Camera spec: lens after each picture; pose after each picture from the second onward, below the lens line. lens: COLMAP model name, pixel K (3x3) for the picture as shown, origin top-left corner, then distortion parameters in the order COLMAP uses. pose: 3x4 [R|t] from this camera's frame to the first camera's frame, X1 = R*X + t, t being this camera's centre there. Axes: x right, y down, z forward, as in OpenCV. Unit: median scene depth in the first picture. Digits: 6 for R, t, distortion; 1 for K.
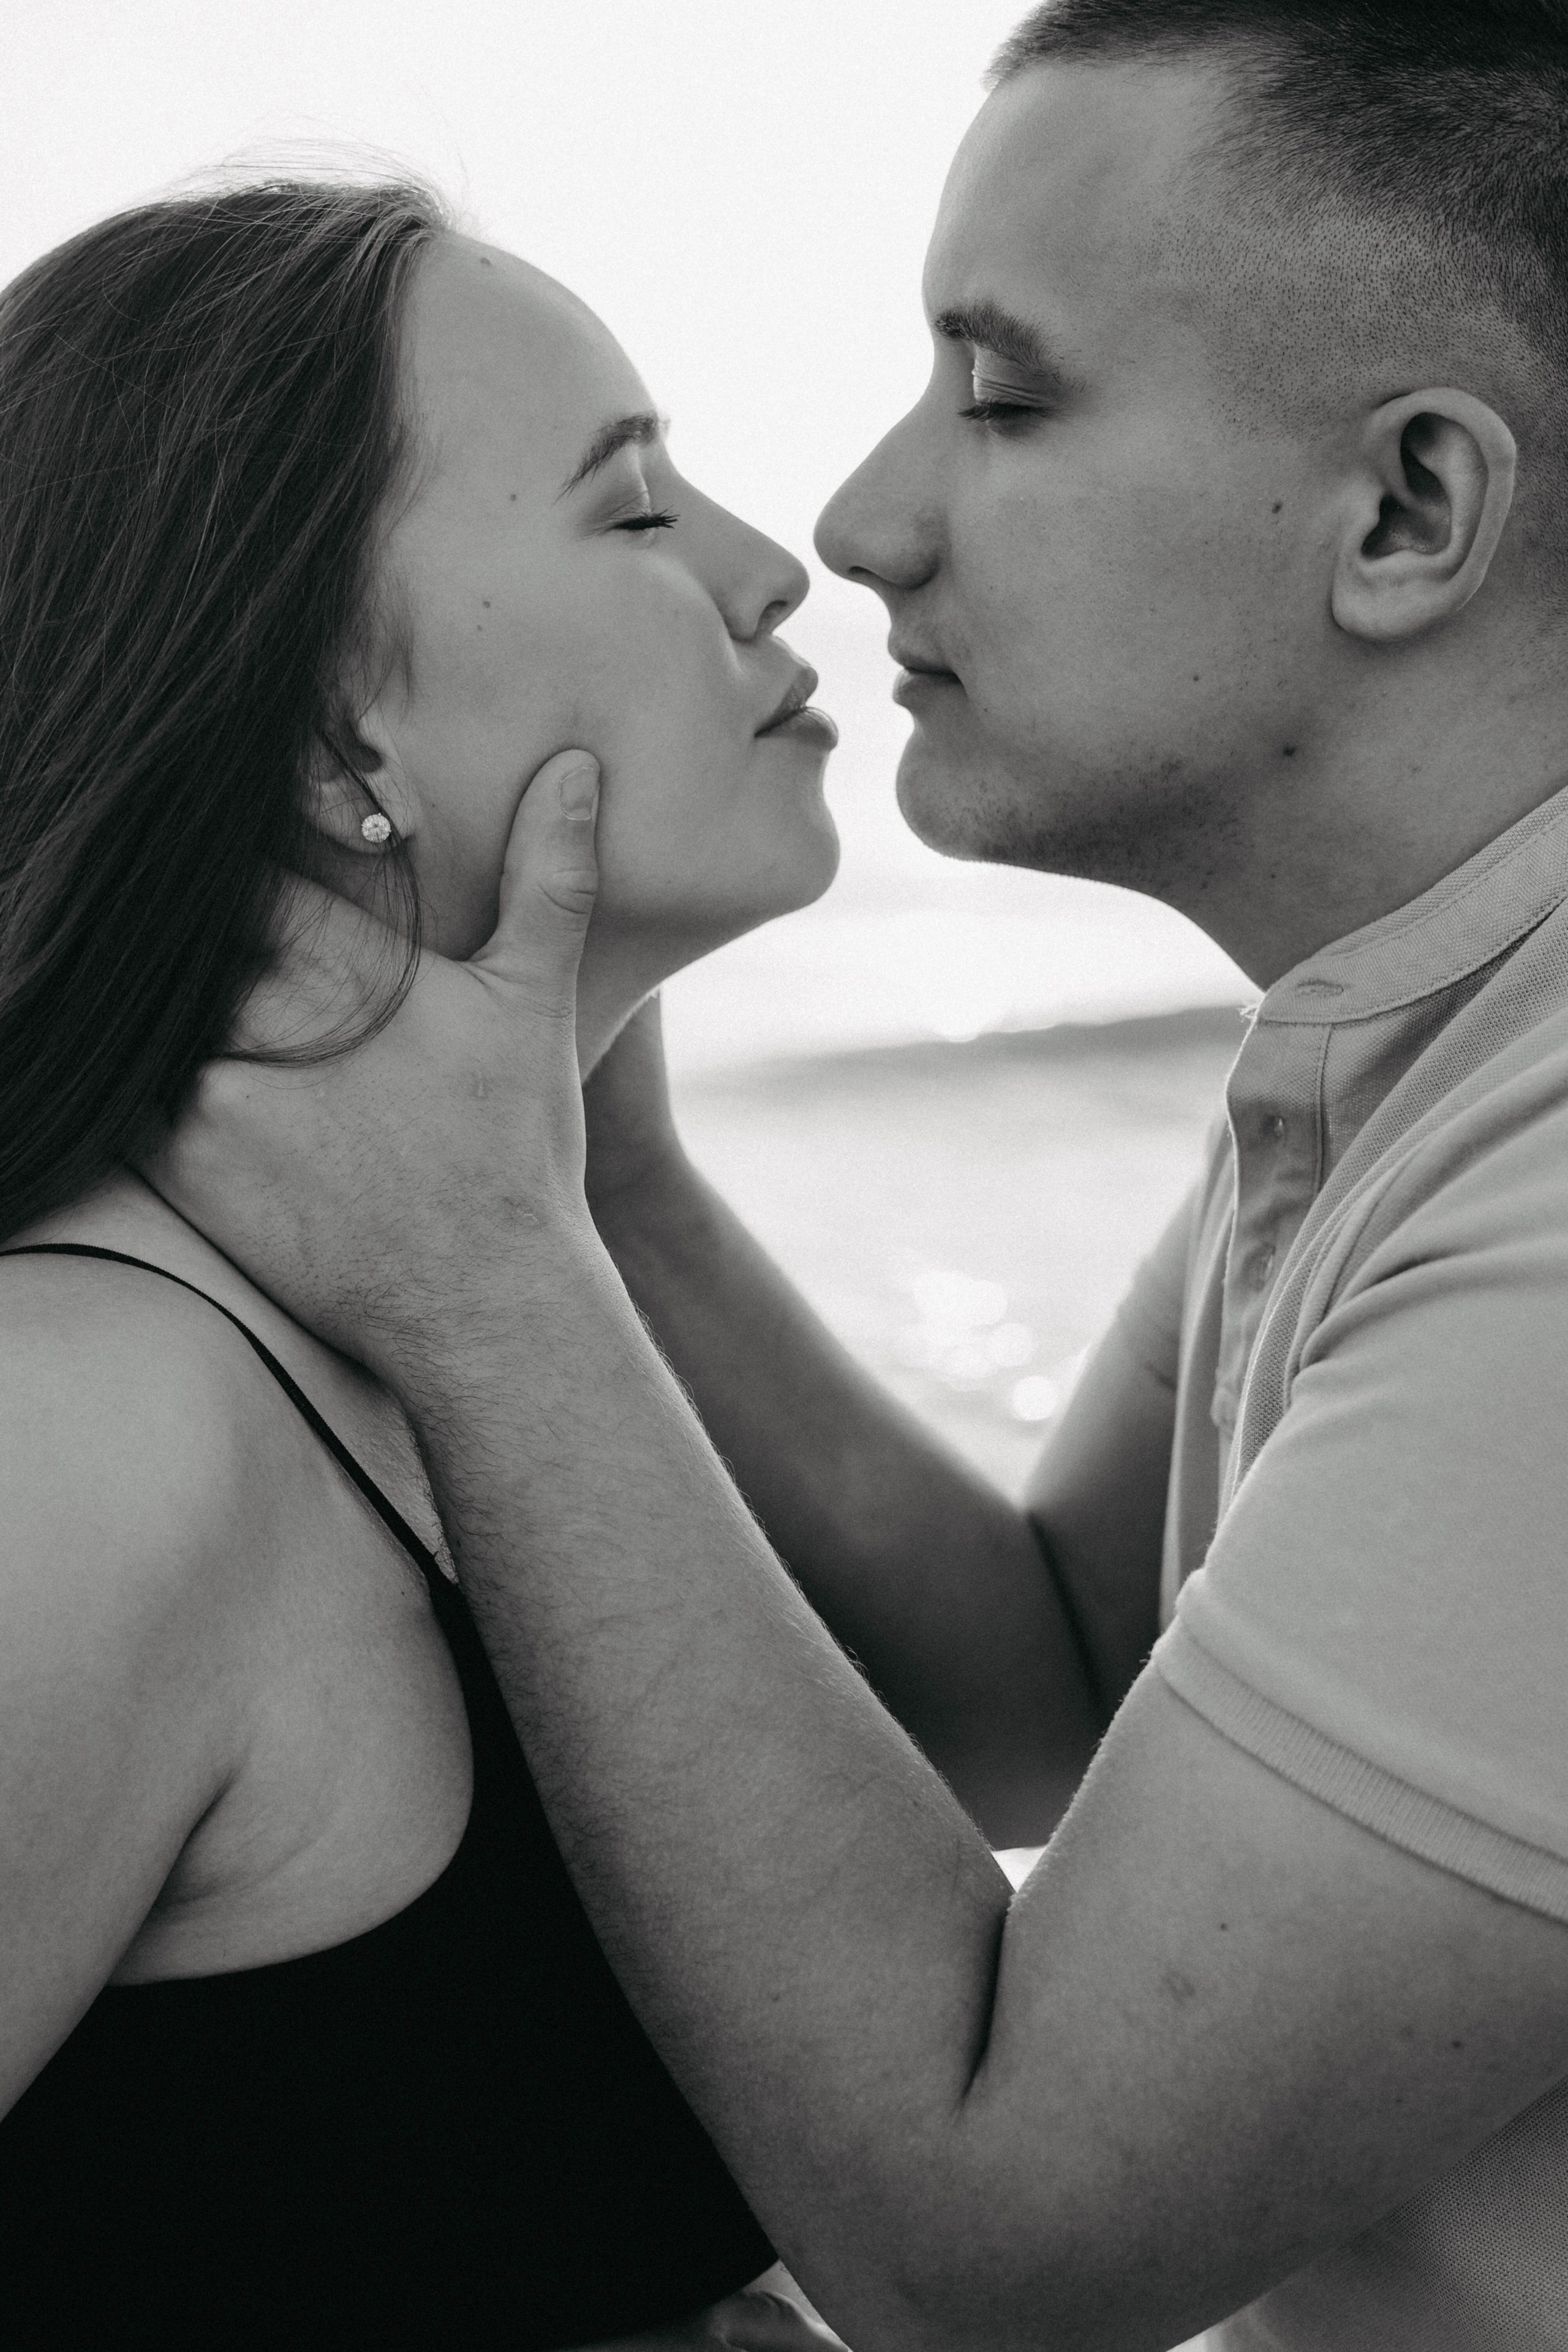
lens RADIAL K [[3272.5, 0, 784.0], [0, 3272.5, 1176.0], [0, 0, 1]] dist [0.302938, -0.832217]
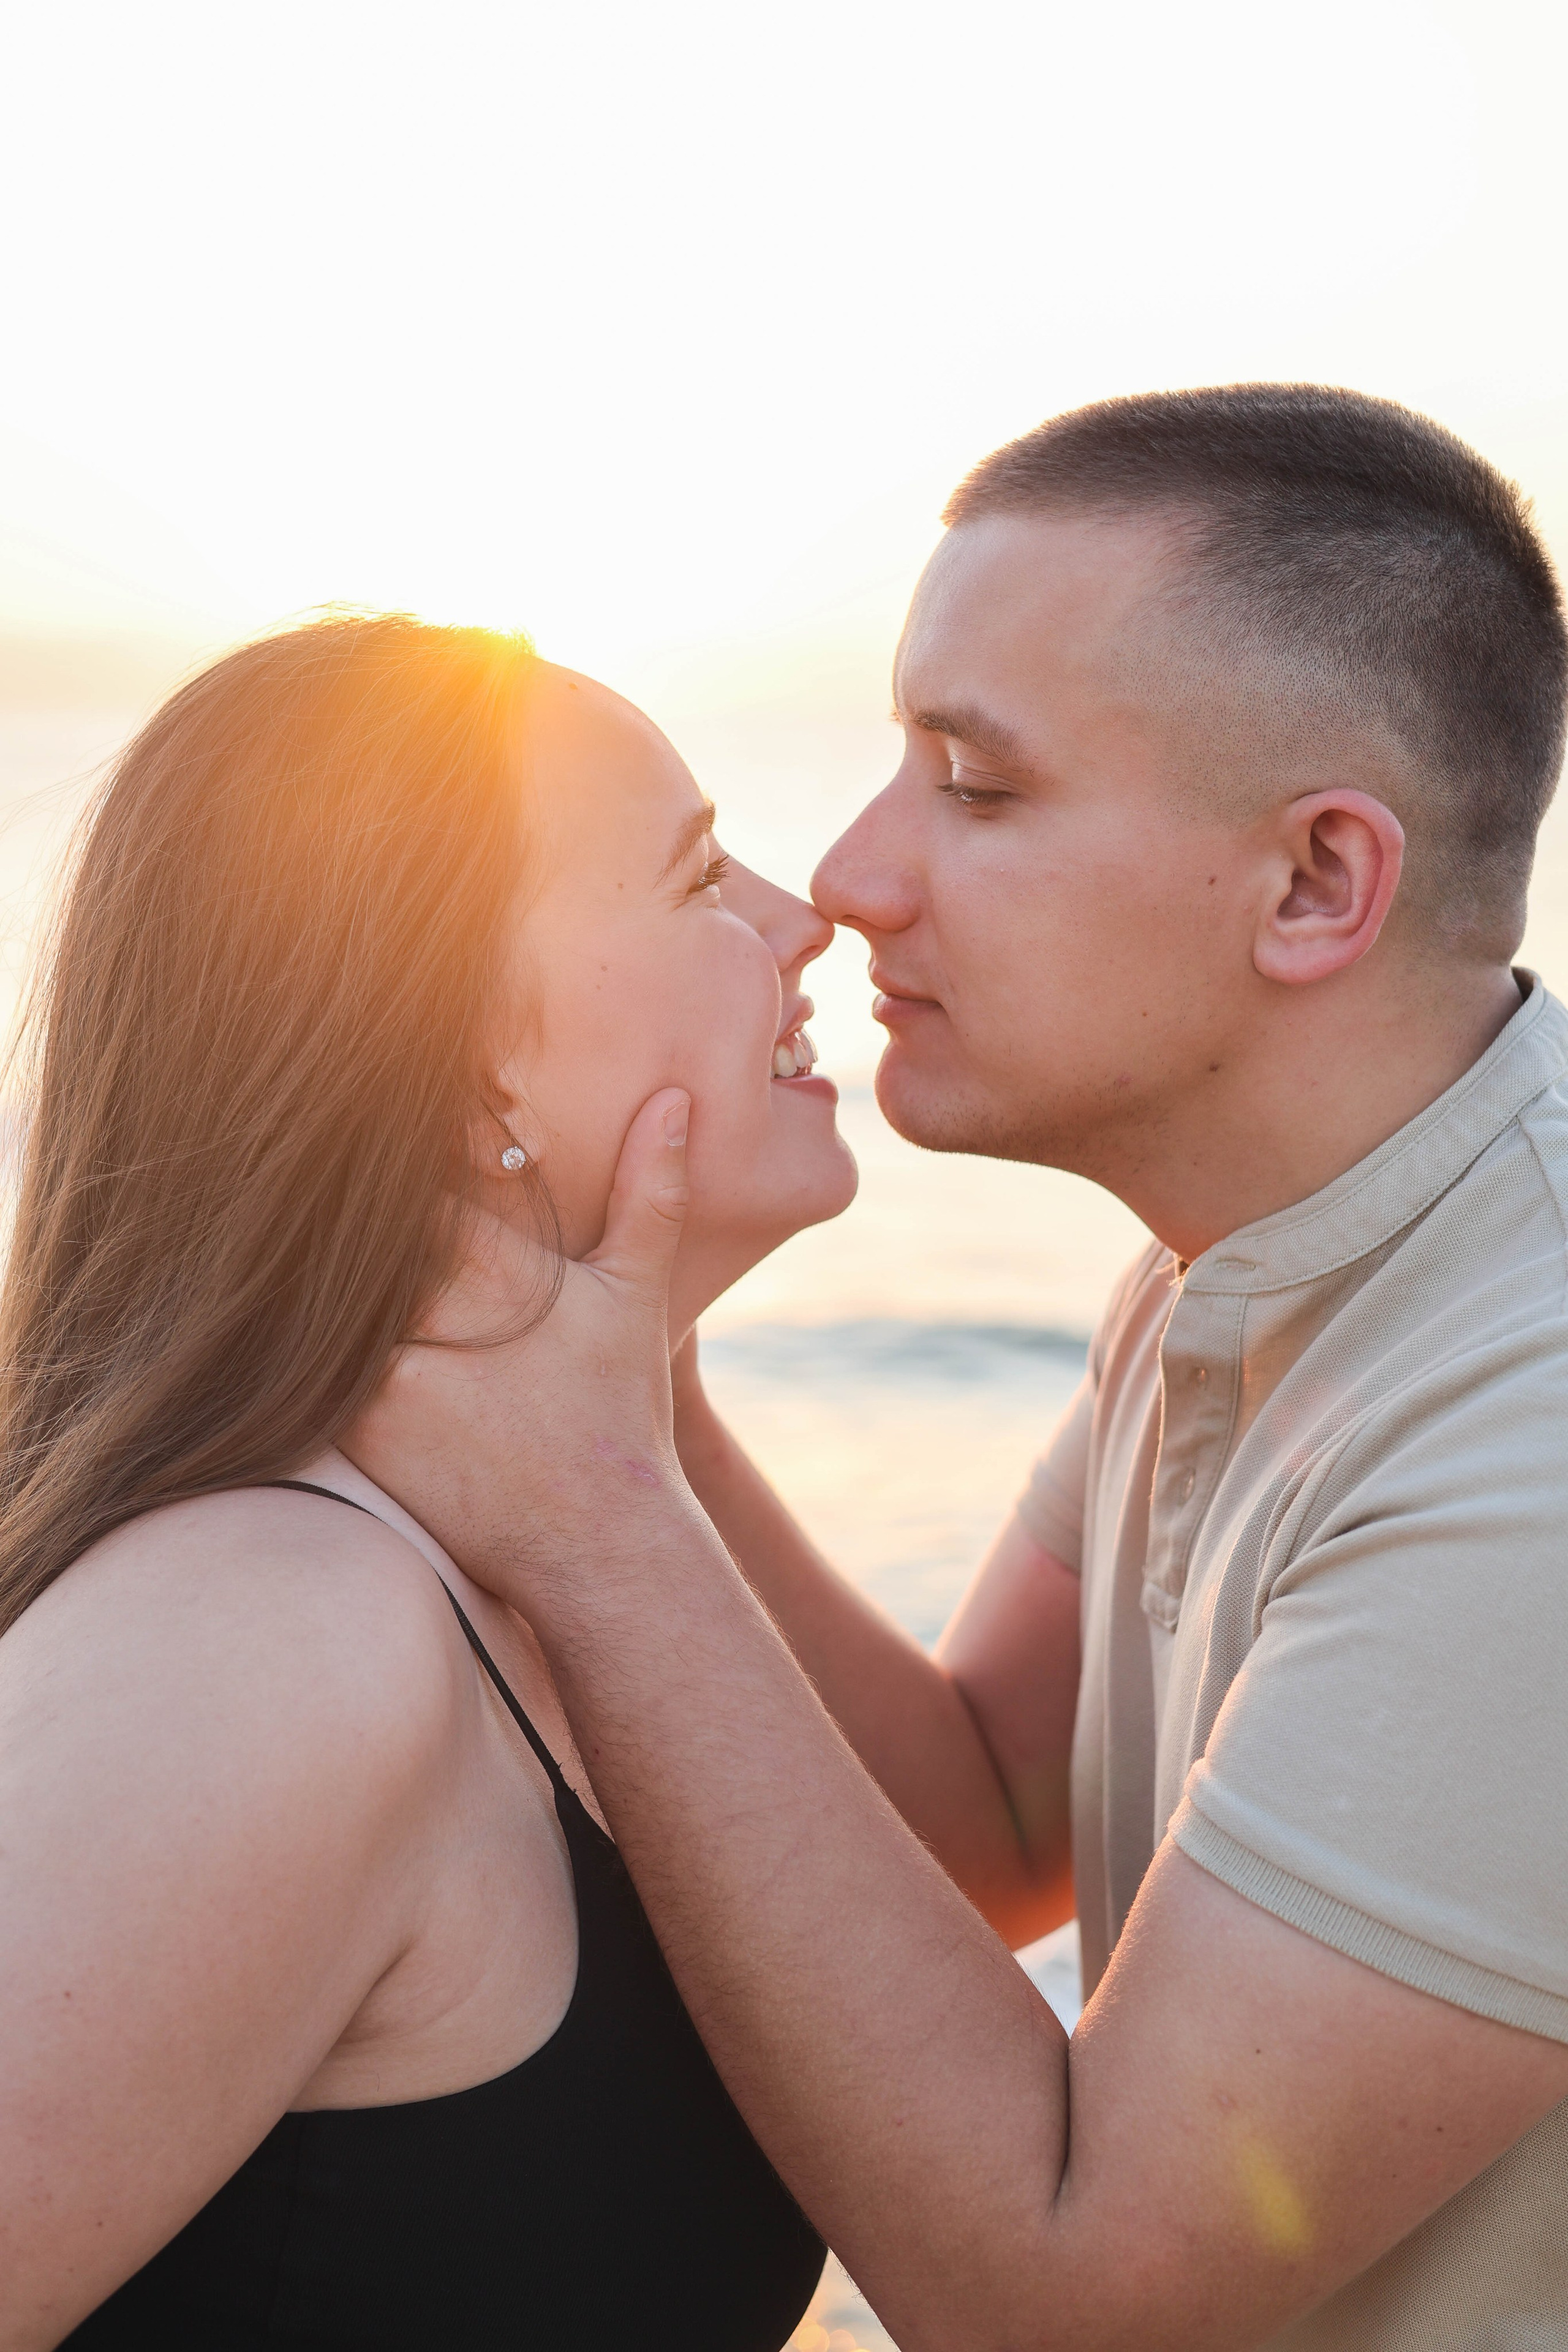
lens RADIAL K [[3045.8, 0, 784.0], [0, 3045.8, 1176.0], [0, 0, 1]] dist [0.127790, -0.455980]
pose [[0.998663, 0.003680, 0.051560, -0.066929], [-0.000225, 0.997762, -0.066859, -0.018132], [-0.051690, 0.066758, 0.996429, -0.103191]]
